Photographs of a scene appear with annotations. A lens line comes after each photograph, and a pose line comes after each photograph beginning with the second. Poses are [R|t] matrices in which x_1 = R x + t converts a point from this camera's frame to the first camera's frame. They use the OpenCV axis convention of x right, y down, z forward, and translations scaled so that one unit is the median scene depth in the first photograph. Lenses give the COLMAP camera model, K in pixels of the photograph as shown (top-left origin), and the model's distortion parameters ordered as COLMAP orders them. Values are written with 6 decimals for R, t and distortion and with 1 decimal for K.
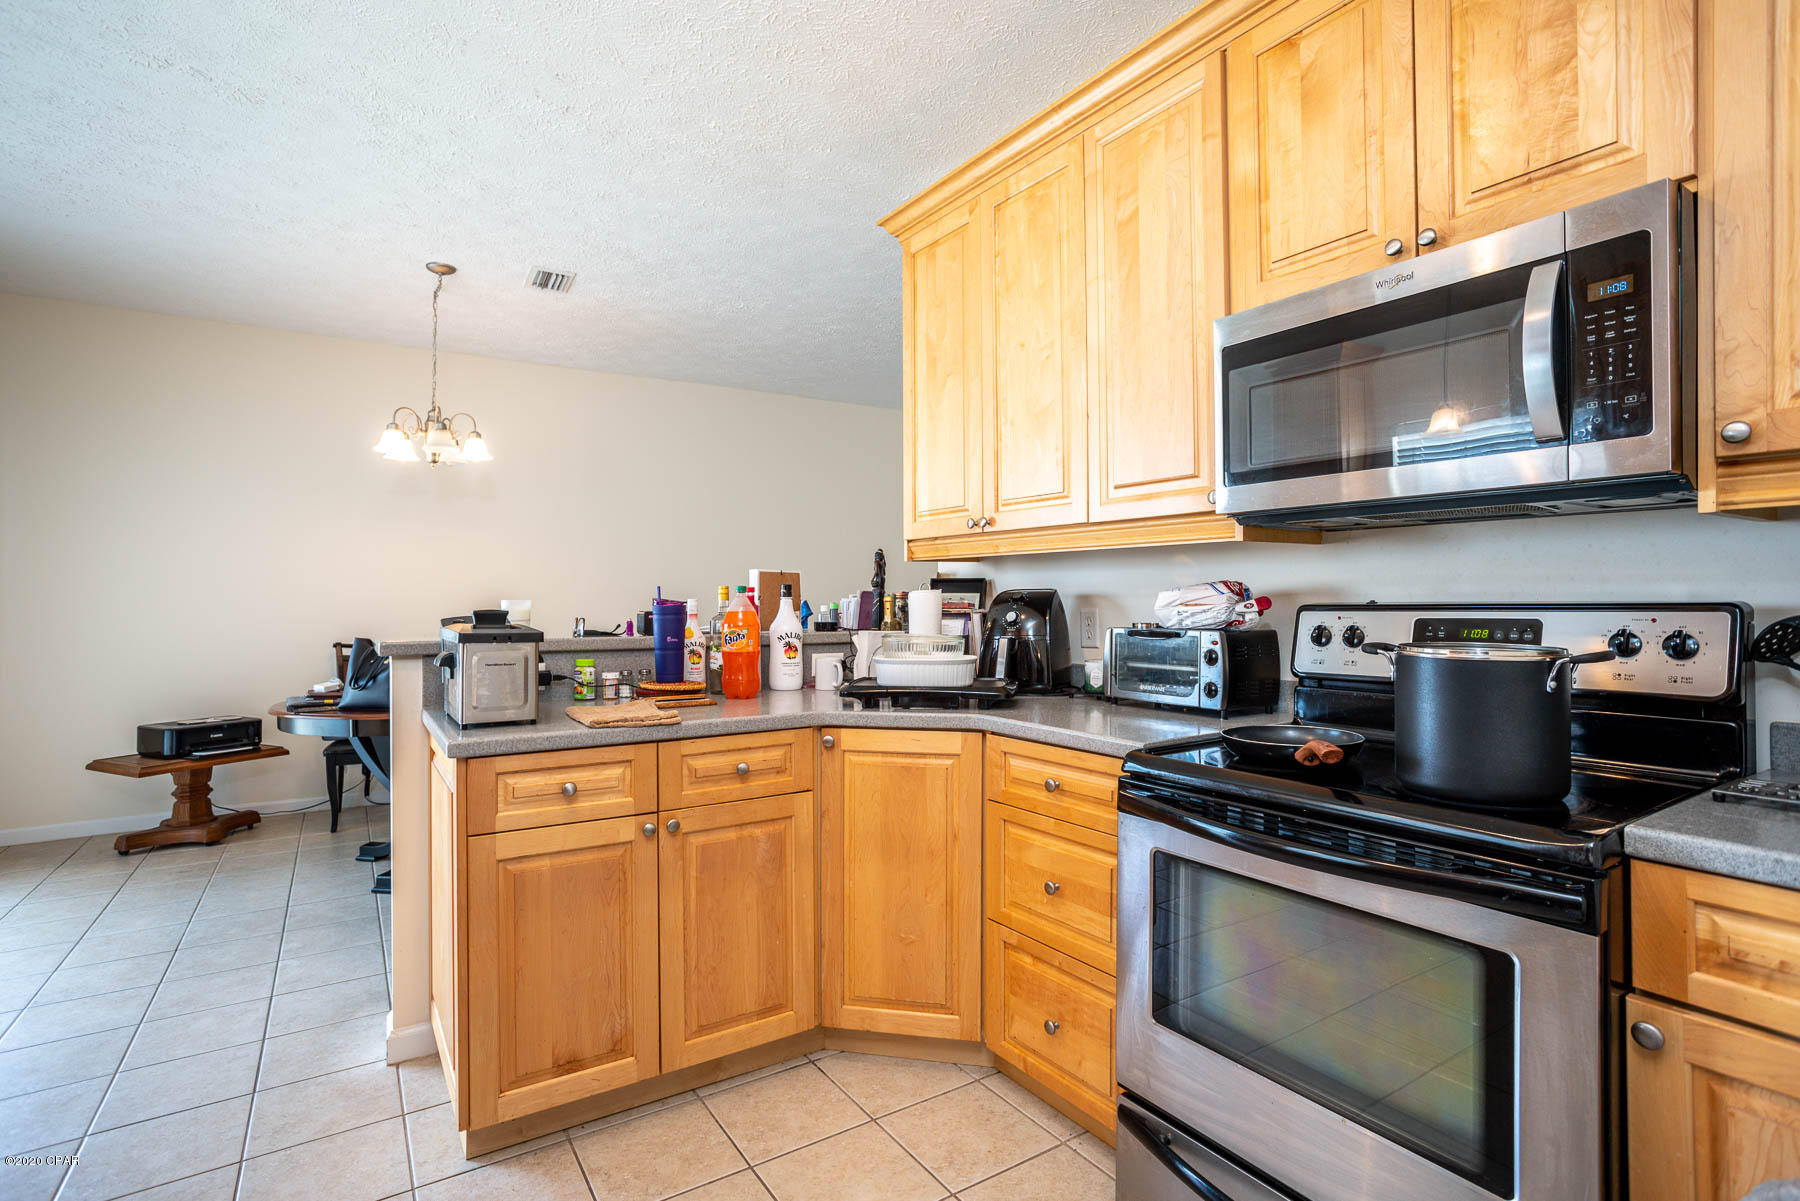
lens RADIAL K [[859.8, 0, 904.1], [0, 859.8, 596.3], [0, 0, 1]] dist [-0.000148, 0.000374]
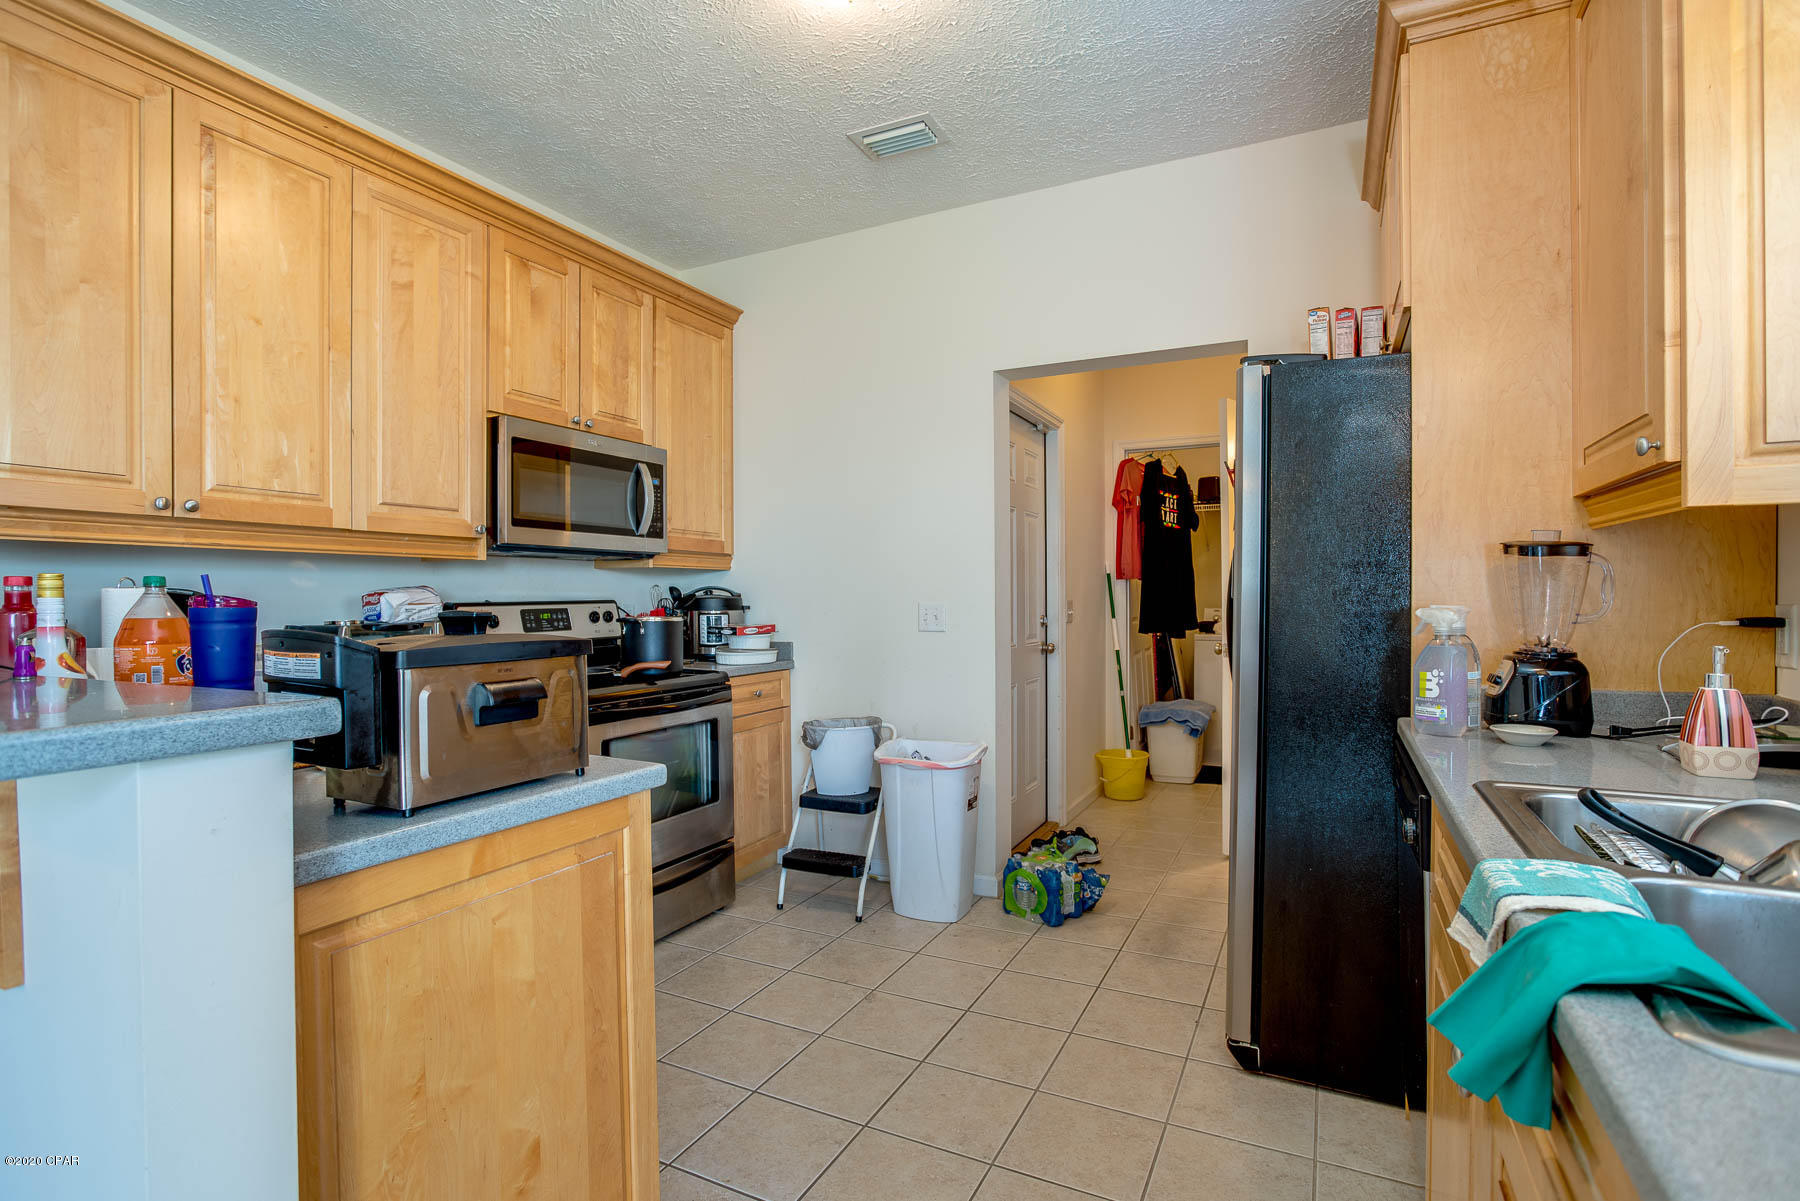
lens RADIAL K [[859.8, 0, 904.1], [0, 859.8, 596.3], [0, 0, 1]] dist [-0.000148, 0.000374]
pose [[-0.487406, 0.008077, 0.873138, -1.062407], [0.009784, 0.999945, -0.003789, 0.009585], [-0.873121, 0.006696, -0.487458, 0.914990]]
